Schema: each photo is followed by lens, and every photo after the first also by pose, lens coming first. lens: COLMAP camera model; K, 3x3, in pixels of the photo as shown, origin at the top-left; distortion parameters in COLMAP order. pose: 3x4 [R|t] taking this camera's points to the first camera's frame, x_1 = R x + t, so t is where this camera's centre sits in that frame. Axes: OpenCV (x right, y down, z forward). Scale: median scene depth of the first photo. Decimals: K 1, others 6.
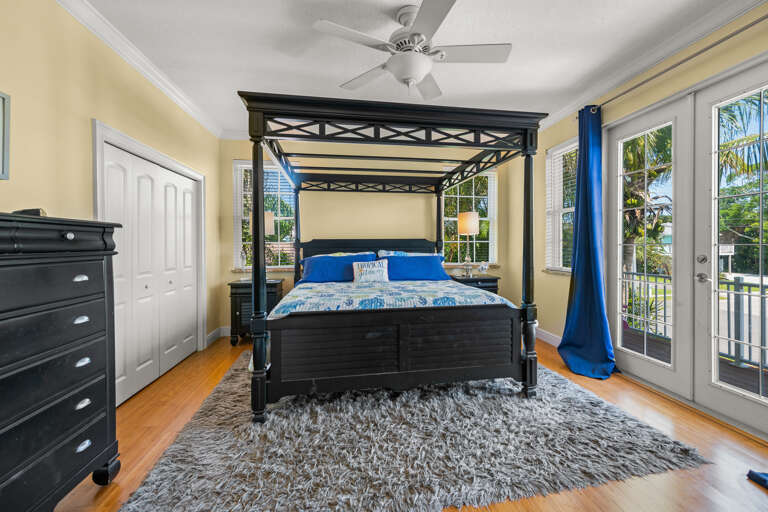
lens RADIAL K [[303.0, 0, 387.5], [0, 303.0, 245.9], [0, 0, 1]] dist [0.002698, -0.000279]
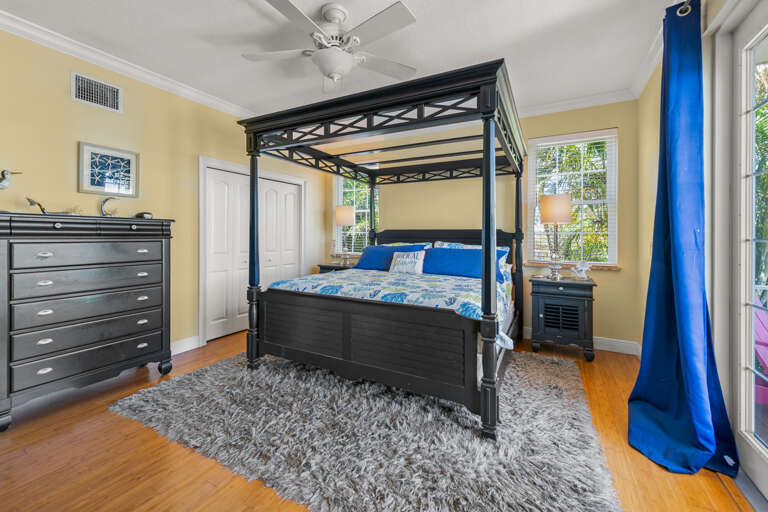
lens RADIAL K [[309.0, 0, 386.2], [0, 309.0, 233.8], [0, 0, 1]] dist [-0.000538, -0.000289]
pose [[0.806242, 0.009966, -0.591501, 0.701152], [-0.016053, 0.999858, -0.005034, -0.004148], [0.591368, 0.013553, 0.806288, 0.220269]]
